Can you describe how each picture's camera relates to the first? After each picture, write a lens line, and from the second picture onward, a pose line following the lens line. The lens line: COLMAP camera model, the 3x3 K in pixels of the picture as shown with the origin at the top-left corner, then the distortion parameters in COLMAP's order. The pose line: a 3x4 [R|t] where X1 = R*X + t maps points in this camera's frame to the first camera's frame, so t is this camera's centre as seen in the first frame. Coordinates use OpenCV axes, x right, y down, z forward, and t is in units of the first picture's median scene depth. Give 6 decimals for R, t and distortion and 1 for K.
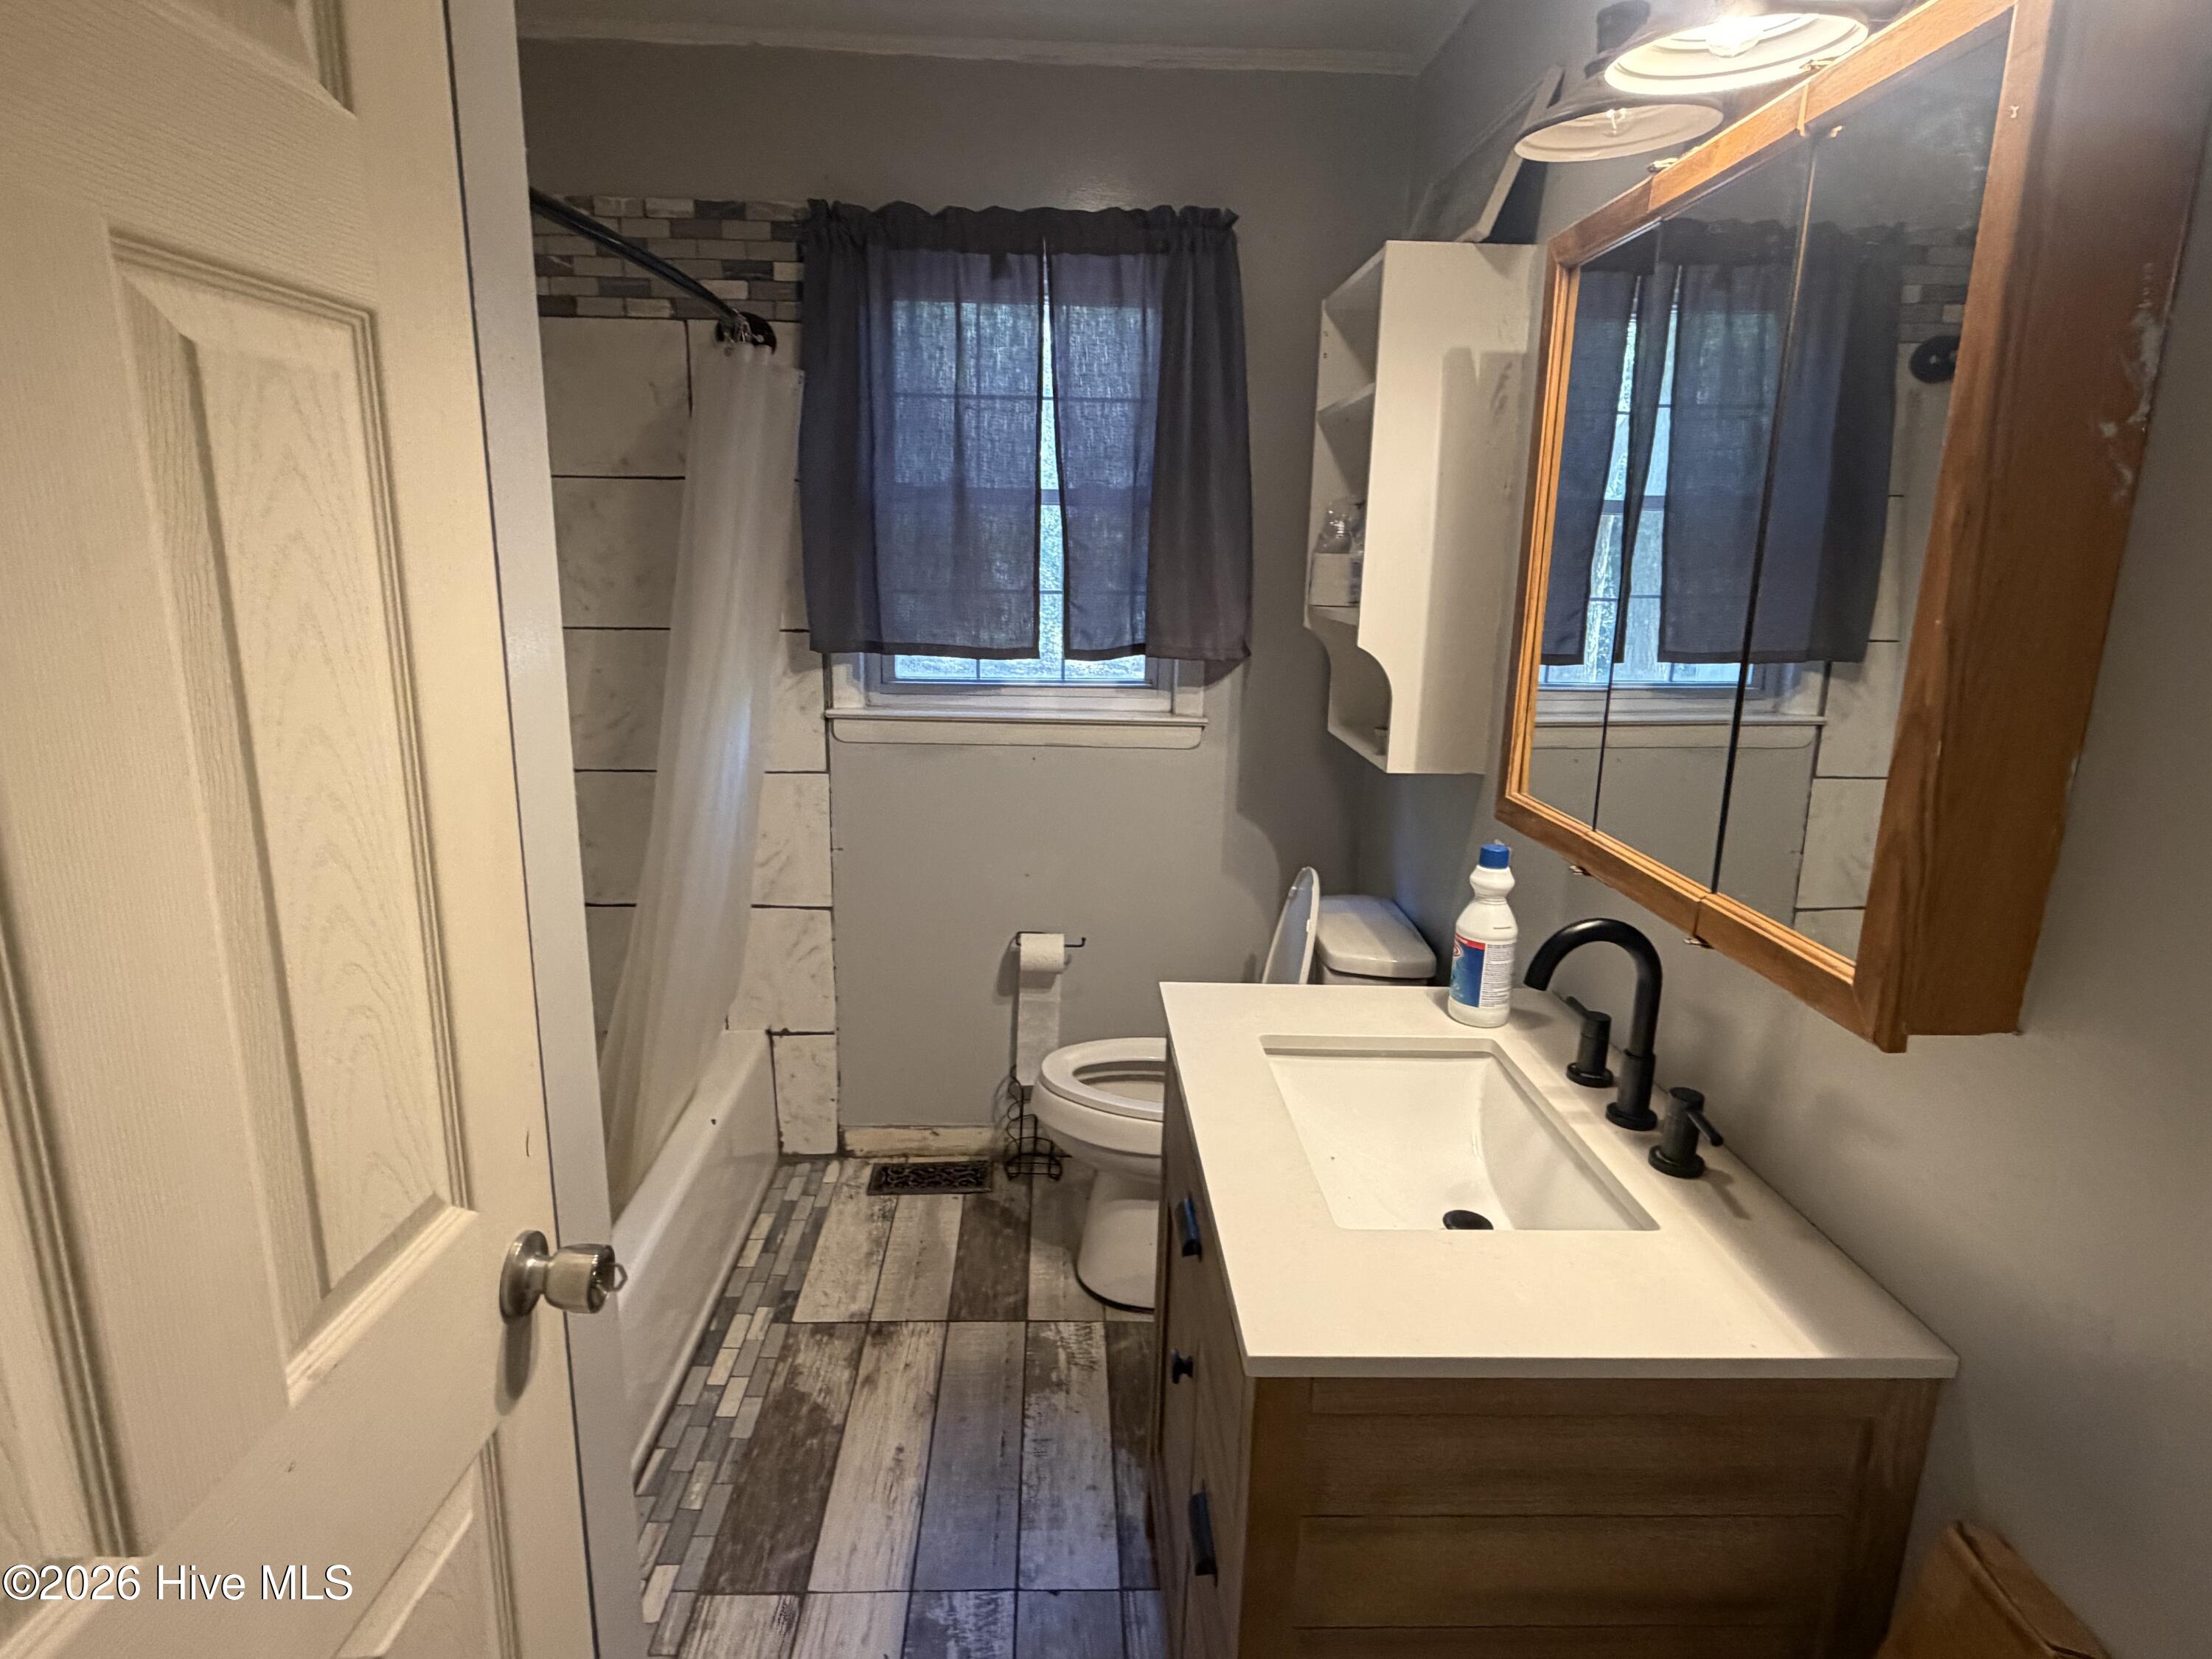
lens RADIAL K [[1166.1, 0, 1102.1], [0, 1166.1, 812.7], [0, 0, 1]] dist [0.001591, -0.001930]
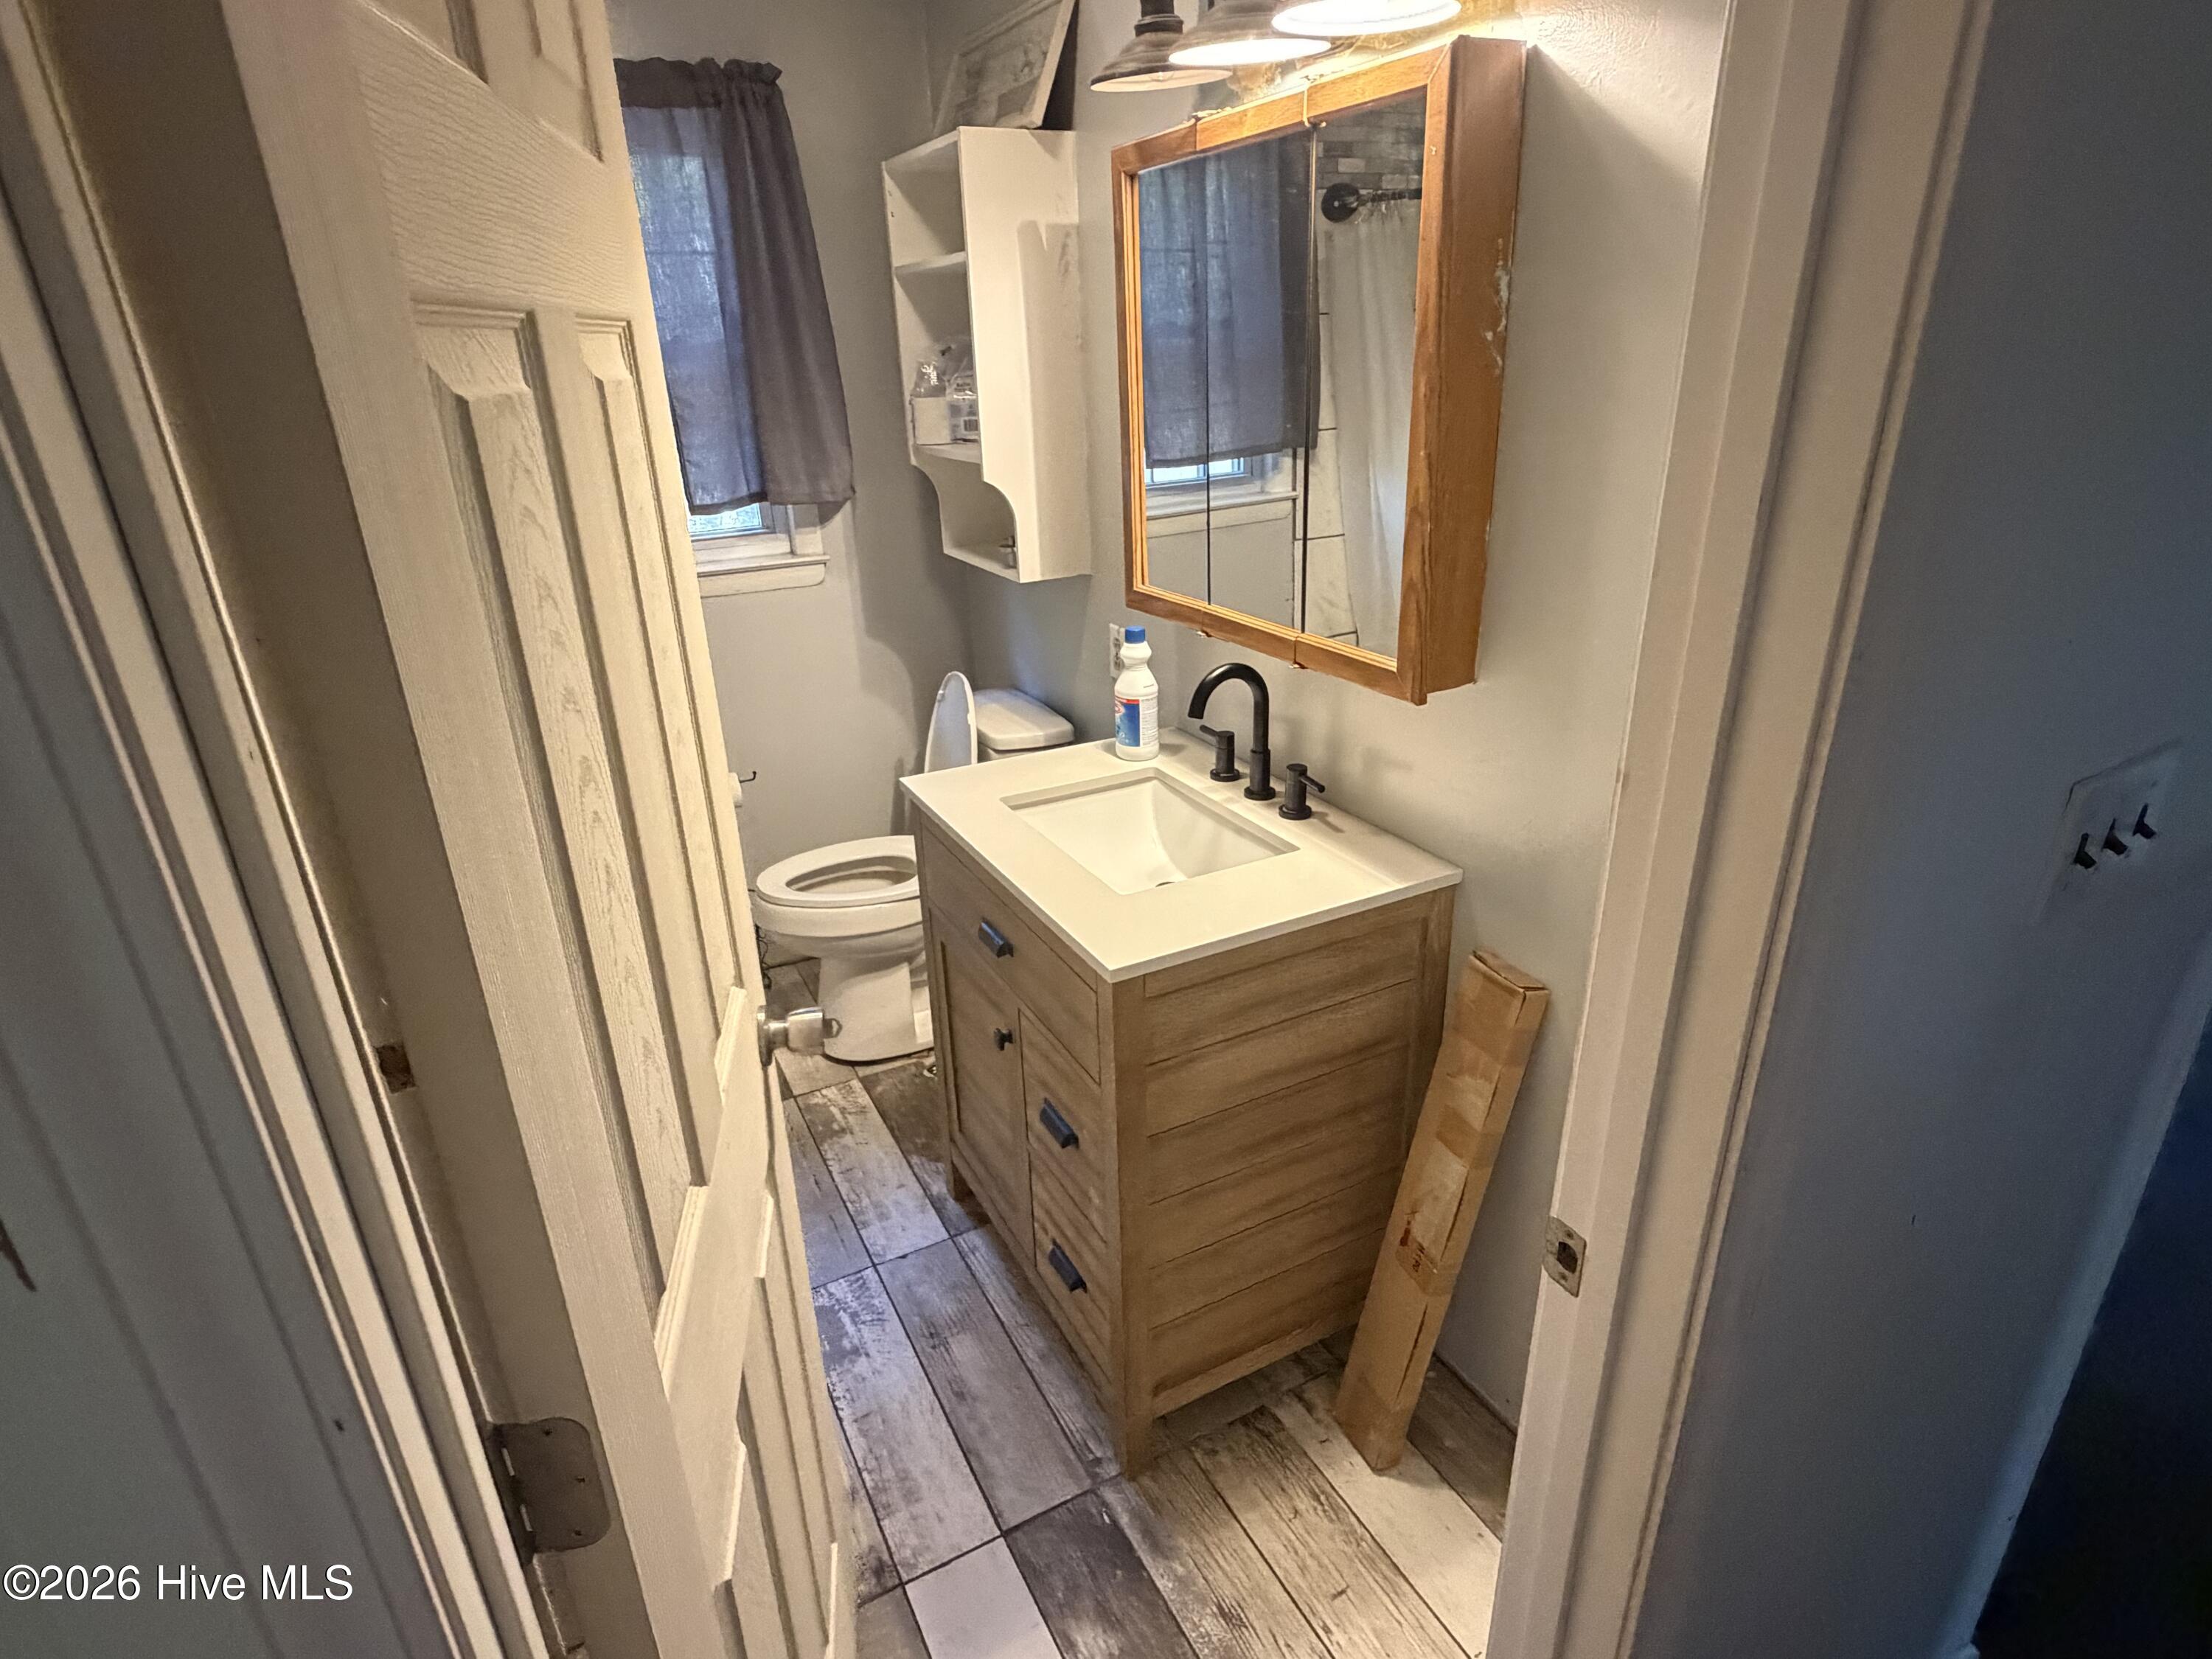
lens RADIAL K [[1166.1, 0, 1102.1], [0, 1166.1, 812.7], [0, 0, 1]] dist [0.001591, -0.001930]
pose [[0.899227, -0.215253, 0.380863, -0.245859], [0.151503, 0.969931, 0.190475, -0.024366], [-0.410411, -0.113579, 0.904800, -0.220838]]
